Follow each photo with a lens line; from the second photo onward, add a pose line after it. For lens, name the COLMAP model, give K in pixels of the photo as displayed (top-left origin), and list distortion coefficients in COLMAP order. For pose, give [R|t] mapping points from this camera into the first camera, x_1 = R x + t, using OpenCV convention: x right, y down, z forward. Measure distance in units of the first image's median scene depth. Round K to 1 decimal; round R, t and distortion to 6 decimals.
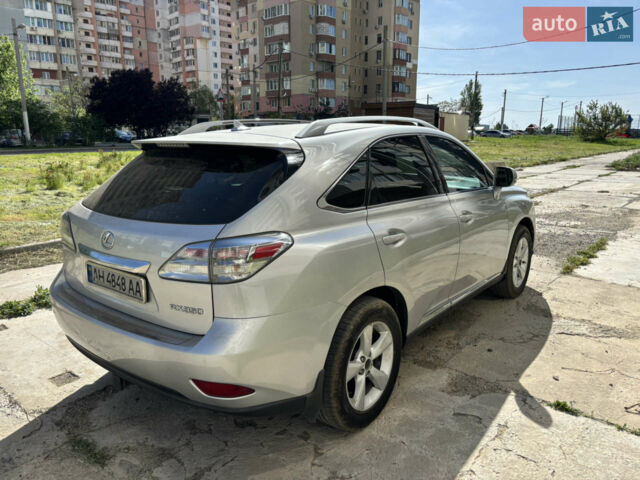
lens RADIAL K [[487.7, 0, 317.4], [0, 487.7, 243.7], [0, 0, 1]] dist [0.012797, -0.001754]
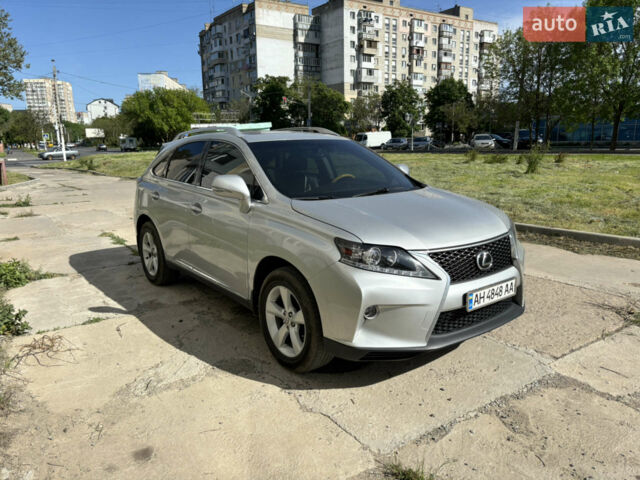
lens RADIAL K [[486.0, 0, 317.9], [0, 486.0, 243.0], [0, 0, 1]] dist [0.032441, -0.036245]
pose [[0.256776, -0.216372, 0.941939, -0.869723], [0.216452, 0.962735, 0.162143, -0.181388], [-0.941921, 0.162250, 0.294041, 0.530310]]
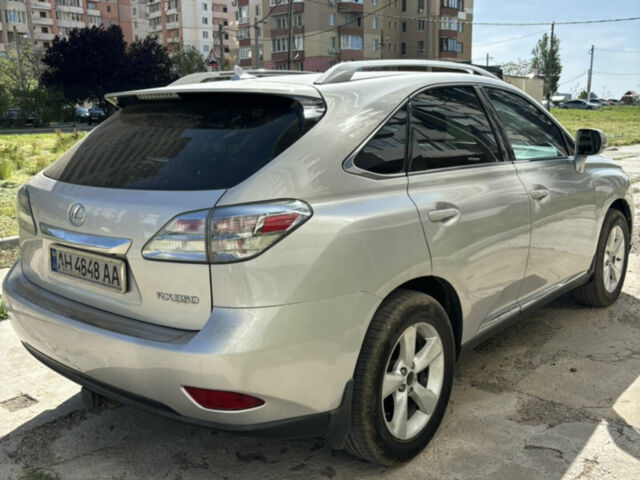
lens RADIAL K [[650.7, 0, 315.8], [0, 650.7, 240.1], [0, 0, 1]] dist [0.014640, 0.000000]
pose [[0.999246, -0.007104, -0.038173, -0.002322], [0.006222, 0.999712, -0.023192, 0.030389], [0.038326, 0.022937, 0.999002, -0.017028]]
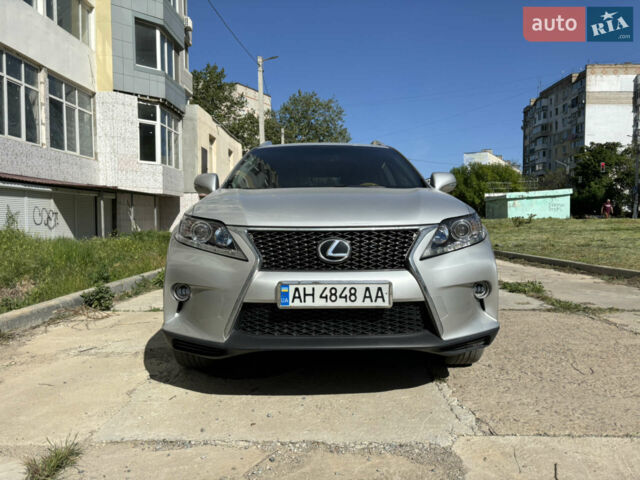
lens RADIAL K [[486.0, 0, 317.9], [0, 486.0, 233.3], [0, 0, 1]] dist [0.032441, -0.036245]
pose [[0.780562, -0.034123, 0.624147, -0.517355], [0.140758, 0.982459, -0.122320, 0.036087], [-0.609024, 0.183332, 0.771673, 0.148739]]
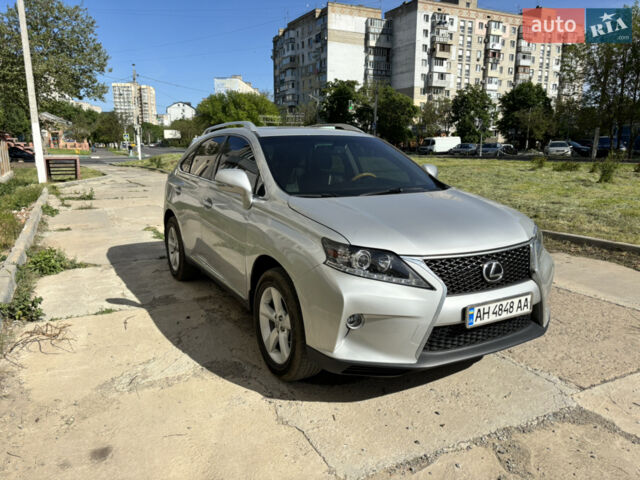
lens RADIAL K [[486.0, 0, 317.2], [0, 486.0, 244.5], [0, 0, 1]] dist [0.032441, -0.036245]
pose [[0.388228, -0.196229, 0.900429, -0.795241], [0.190674, 0.973029, 0.129839, -0.149800], [-0.901622, 0.121281, 0.415173, 0.460287]]
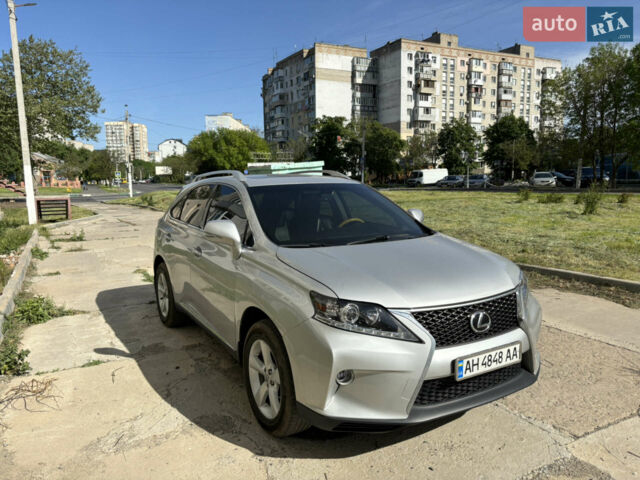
lens RADIAL K [[486.0, 0, 315.6], [0, 486.0, 237.5], [0, 0, 1]] dist [0.032441, -0.036245]
pose [[0.372537, -0.130960, 0.918730, -0.795119], [0.208830, 0.976432, 0.054507, -0.174806], [-0.904216, 0.171552, 0.391106, 0.449315]]
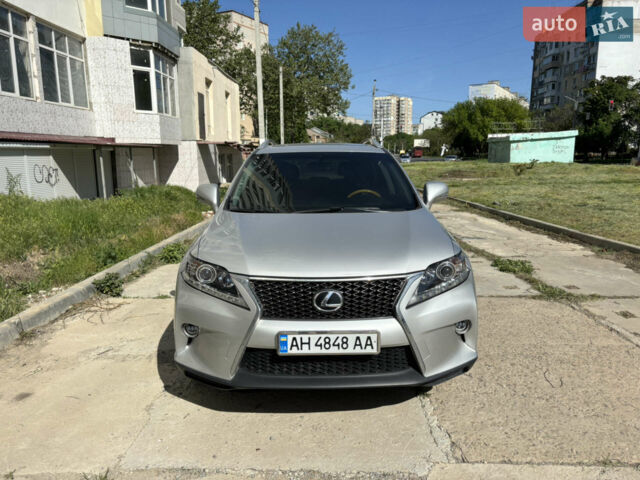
lens RADIAL K [[486.0, 0, 315.7], [0, 486.0, 242.7], [0, 0, 1]] dist [0.032441, -0.036245]
pose [[0.783801, -0.129621, 0.607335, -0.529230], [0.143660, 0.989292, 0.025738, -0.083598], [-0.604168, 0.067076, 0.794029, 0.096282]]
